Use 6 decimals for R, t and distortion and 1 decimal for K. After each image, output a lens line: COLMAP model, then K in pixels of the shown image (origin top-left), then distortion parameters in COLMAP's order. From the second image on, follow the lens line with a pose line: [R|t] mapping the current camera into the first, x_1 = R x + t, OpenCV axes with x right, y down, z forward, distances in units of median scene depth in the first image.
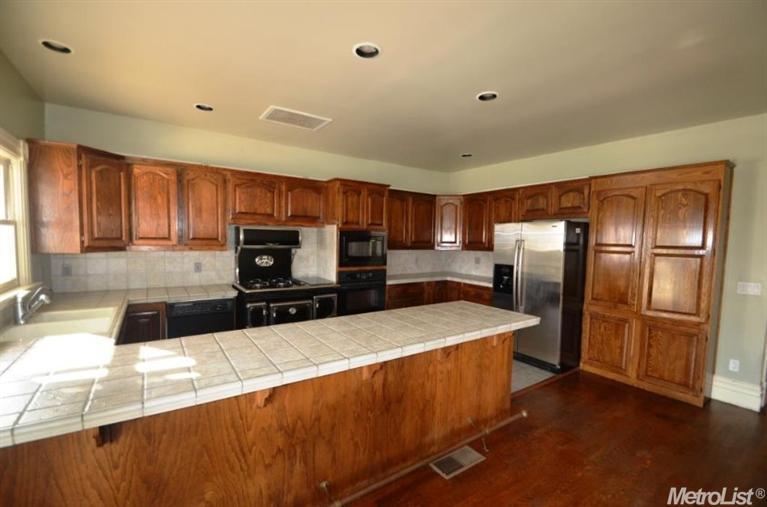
lens RADIAL K [[336.6, 0, 383.9], [0, 336.6, 254.9], [0, 0, 1]] dist [-0.003993, -0.001997]
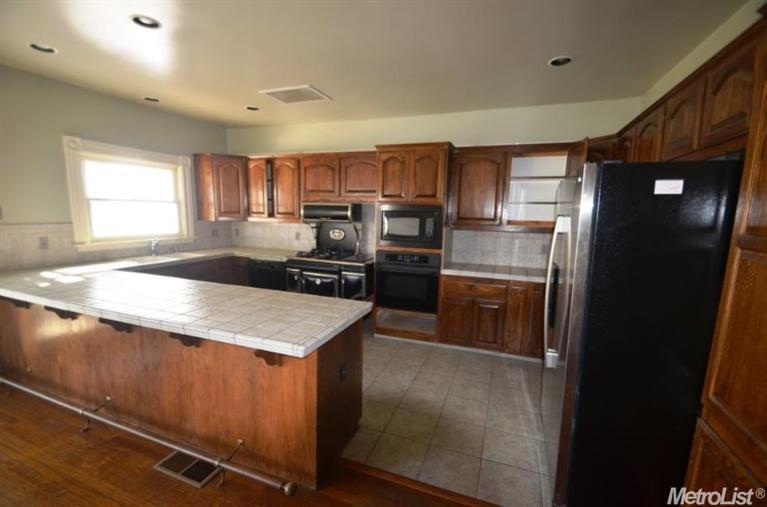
lens RADIAL K [[336.6, 0, 384.5], [0, 336.6, 257.0], [0, 0, 1]] dist [-0.003993, -0.001997]
pose [[0.562652, 0.102446, -0.820321, 0.704004], [-0.055719, 0.994735, 0.086011, -0.013533], [0.824814, -0.002687, 0.565398, 0.571071]]
